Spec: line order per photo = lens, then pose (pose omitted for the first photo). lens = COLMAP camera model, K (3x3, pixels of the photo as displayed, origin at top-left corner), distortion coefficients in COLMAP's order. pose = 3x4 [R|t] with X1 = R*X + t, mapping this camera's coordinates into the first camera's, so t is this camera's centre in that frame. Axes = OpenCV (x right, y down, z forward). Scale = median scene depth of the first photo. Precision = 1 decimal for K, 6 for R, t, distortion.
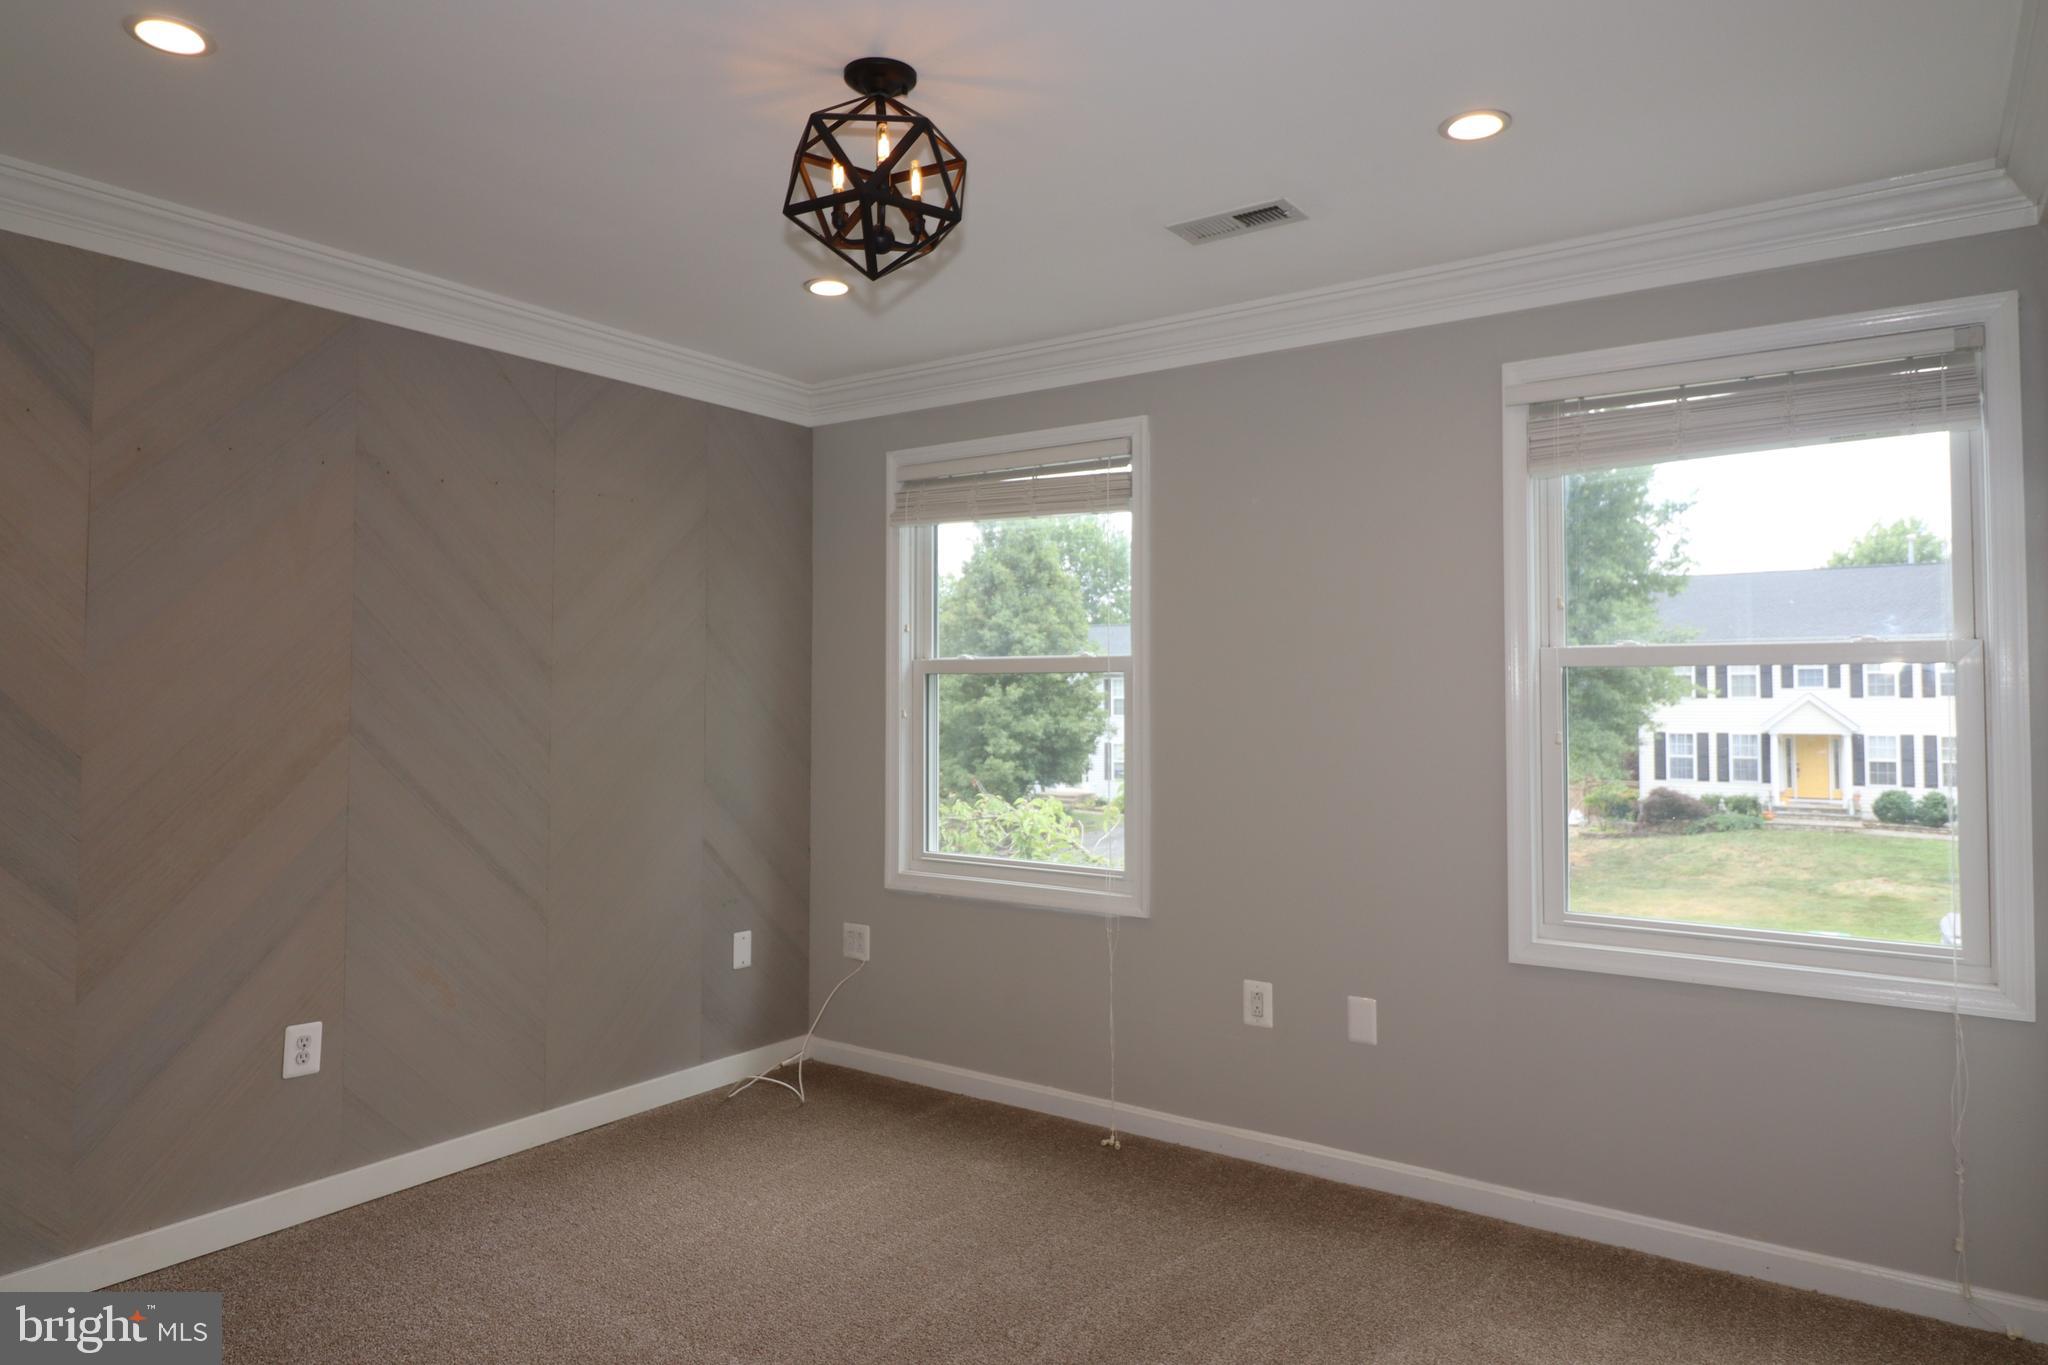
lens RADIAL K [[1277.6, 0, 1022.7], [0, 1277.6, 656.9], [0, 0, 1]] dist [-0.002259, -0.001189]
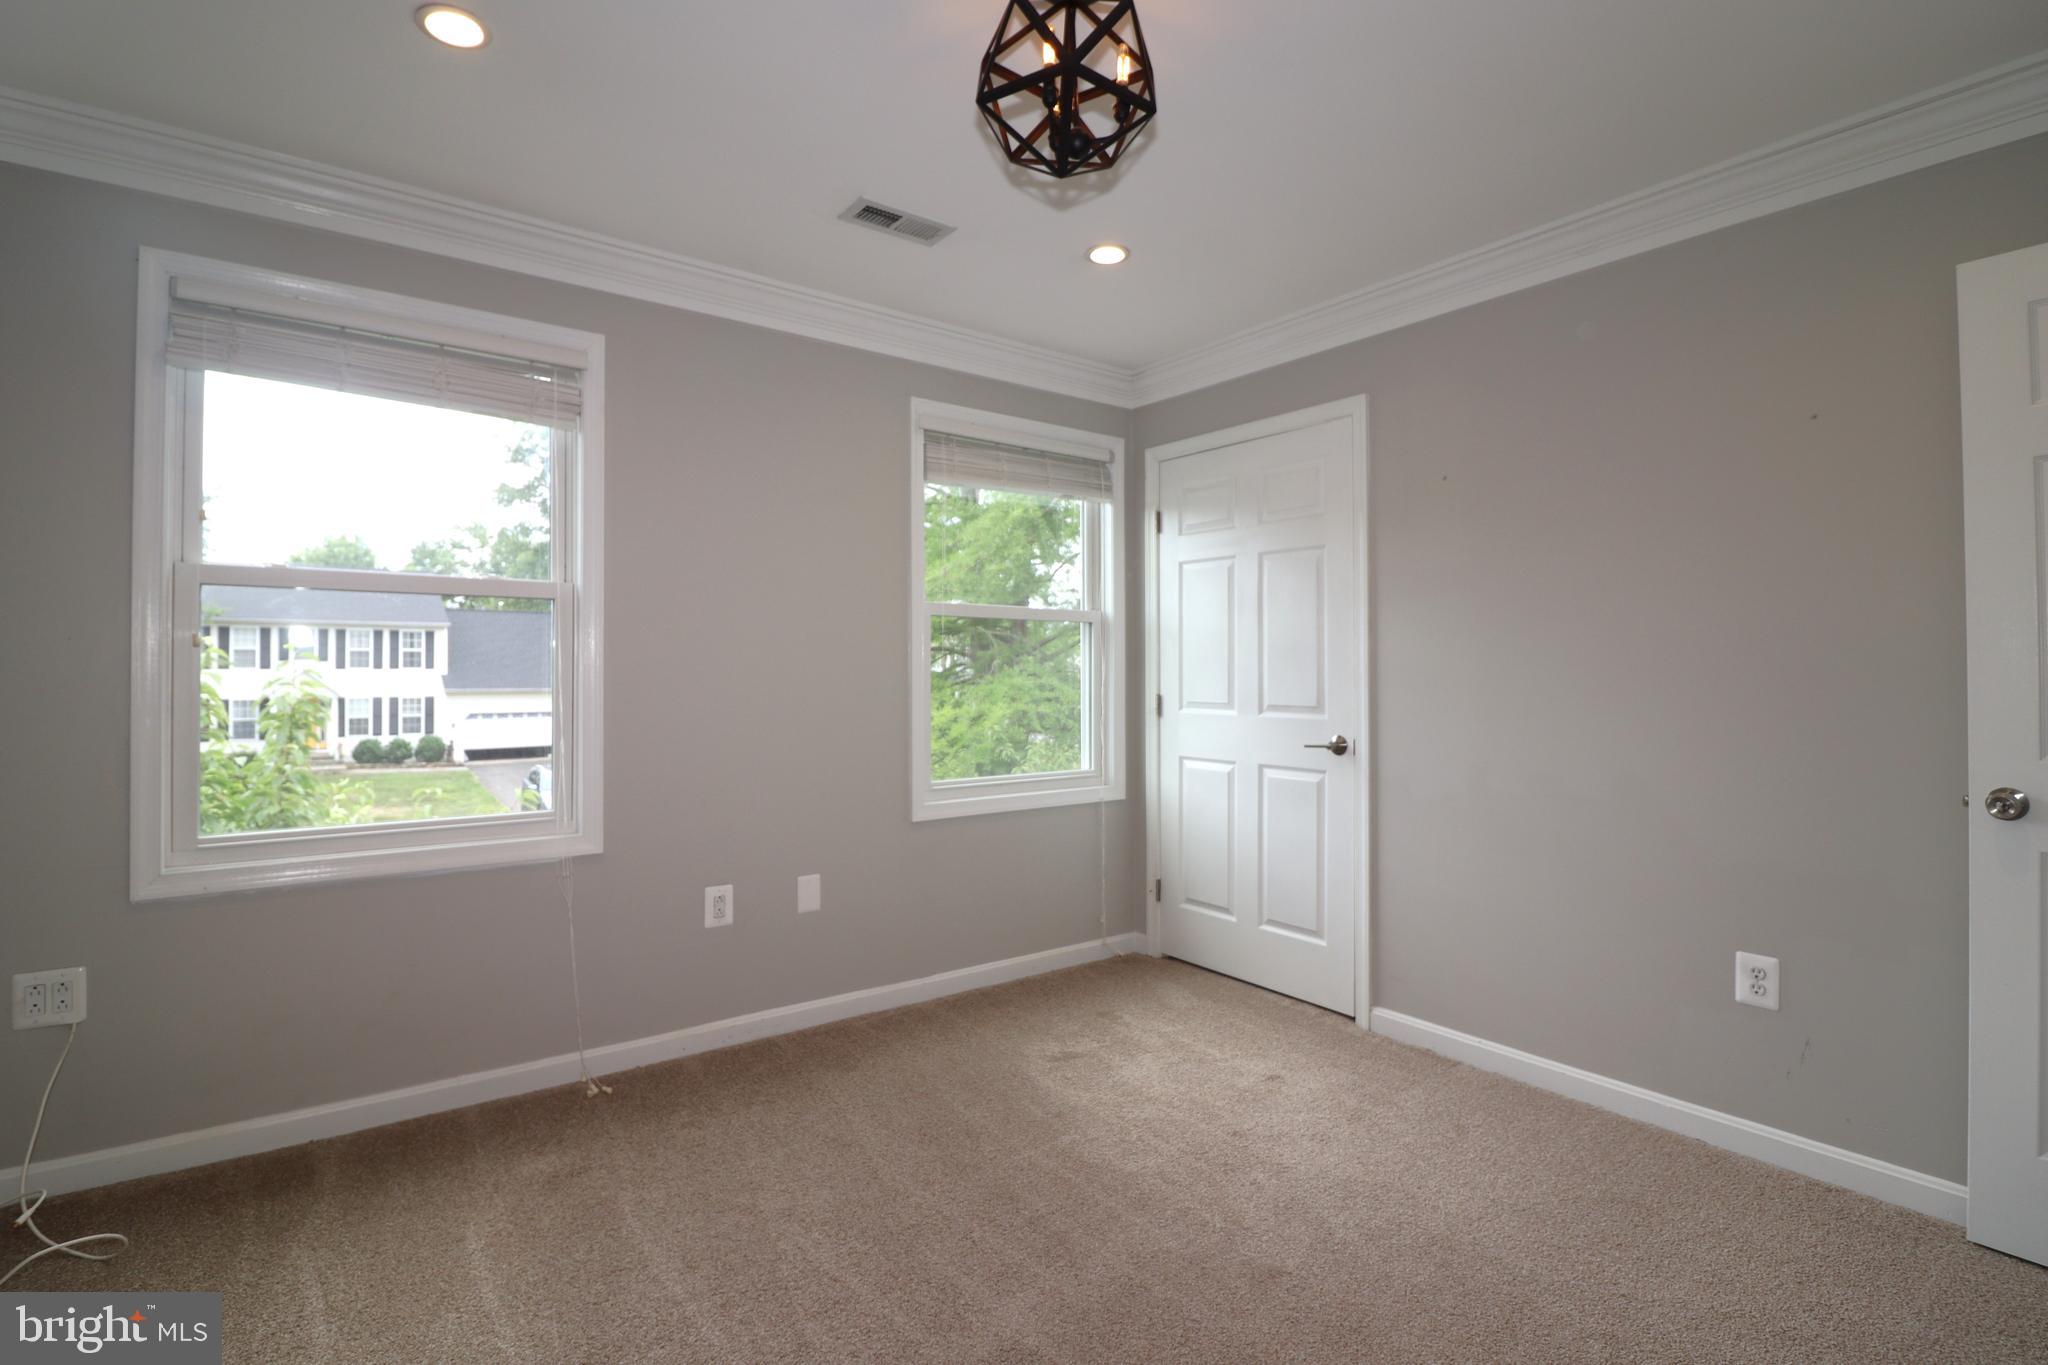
lens RADIAL K [[958.7, 0, 1027.9], [0, 958.7, 666.5], [0, 0, 1]] dist [0.000087, -0.012429]
pose [[0.308245, 0.005208, 0.951293, -0.374317], [-0.030082, 0.999538, 0.004276, 0.037099], [-0.950831, -0.029934, 0.308259, 0.352719]]
